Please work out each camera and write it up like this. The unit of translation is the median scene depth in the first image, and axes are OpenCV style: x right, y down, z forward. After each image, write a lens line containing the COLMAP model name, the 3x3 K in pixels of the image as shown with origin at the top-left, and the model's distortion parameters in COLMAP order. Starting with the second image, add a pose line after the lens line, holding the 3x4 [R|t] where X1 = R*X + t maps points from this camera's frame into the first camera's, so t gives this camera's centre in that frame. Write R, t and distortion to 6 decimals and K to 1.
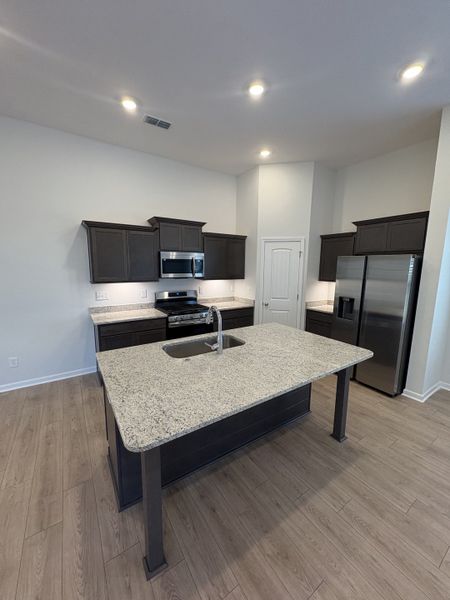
lens RADIAL K [[238.6, 0, 229.9], [0, 238.6, 299.7], [0, 0, 1]] dist [-0.001015, 0.000352]
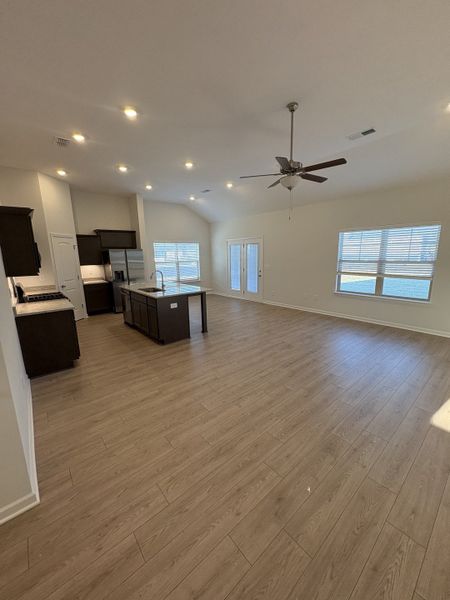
lens RADIAL K [[238.6, 0, 228.6], [0, 238.6, 300.5], [0, 0, 1]] dist [-0.001015, 0.000352]
pose [[-0.105226, -0.202469, 0.973619, -1.641708], [0.151445, 0.964372, 0.216913, -0.072692], [-0.982849, 0.170275, -0.070814, 0.322886]]
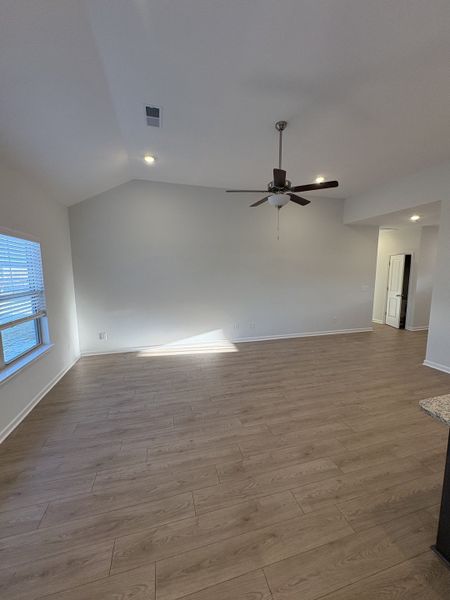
lens RADIAL K [[238.6, 0, 227.6], [0, 238.6, 300.6], [0, 0, 1]] dist [-0.001015, 0.000352]
pose [[-0.321987, 0.103950, -0.941020, 0.362044], [-0.130871, 0.979525, 0.152983, -0.021786], [0.937655, 0.172411, -0.301790, 0.077419]]
